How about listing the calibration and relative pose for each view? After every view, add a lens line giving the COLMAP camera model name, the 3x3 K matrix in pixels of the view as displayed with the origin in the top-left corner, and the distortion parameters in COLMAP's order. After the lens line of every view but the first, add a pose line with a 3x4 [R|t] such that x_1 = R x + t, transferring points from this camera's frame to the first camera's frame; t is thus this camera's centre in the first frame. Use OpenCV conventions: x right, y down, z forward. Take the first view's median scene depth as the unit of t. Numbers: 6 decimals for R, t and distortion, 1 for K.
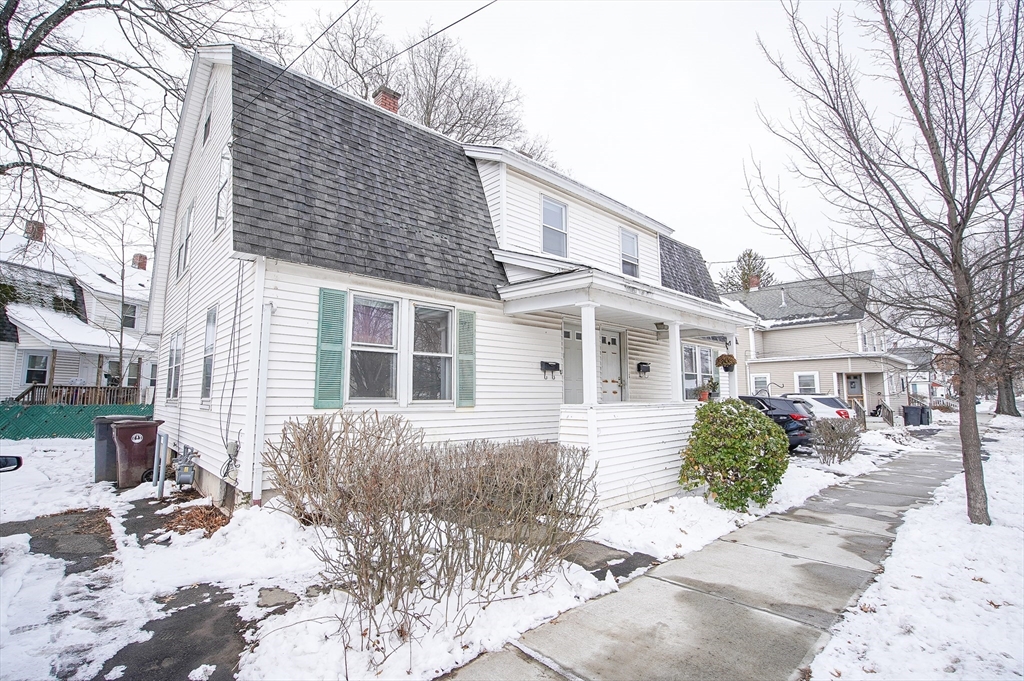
lens RADIAL K [[471.4, 0, 508.2], [0, 471.4, 340.5], [0, 0, 1]] dist [-0.013612, 0.000002]
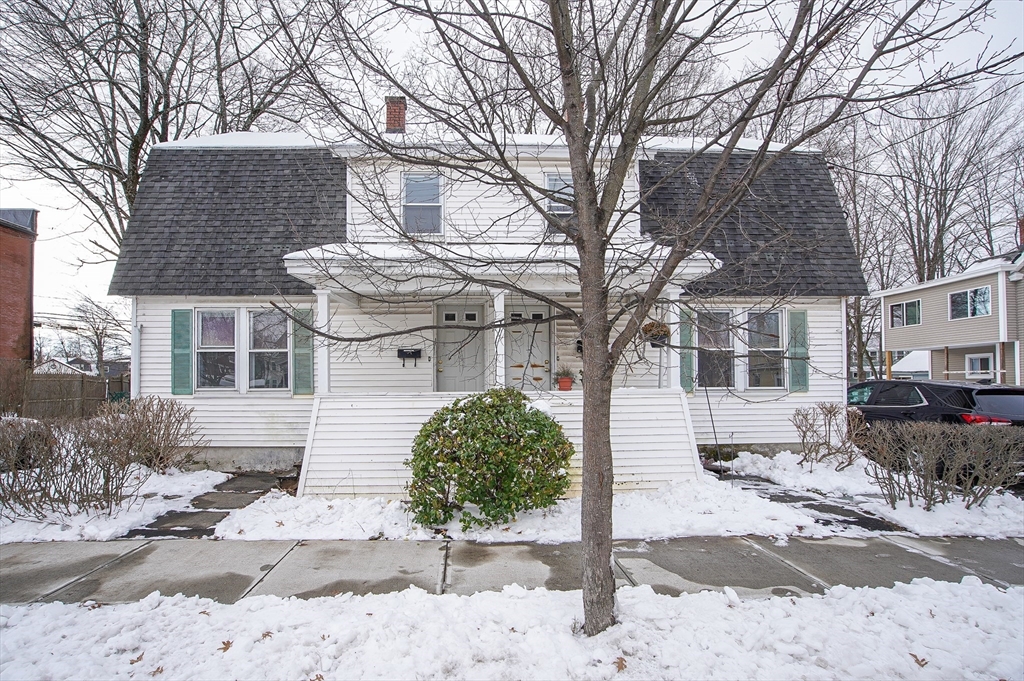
lens RADIAL K [[471.4, 0, 471.1], [0, 471.4, 379.8], [0, 0, 1]] dist [-0.013612, 0.000002]
pose [[0.752522, -0.006355, -0.658537, 1.157217], [0.083541, 0.992797, 0.085883, 0.049442], [0.653248, -0.119643, 0.747632, 0.486460]]
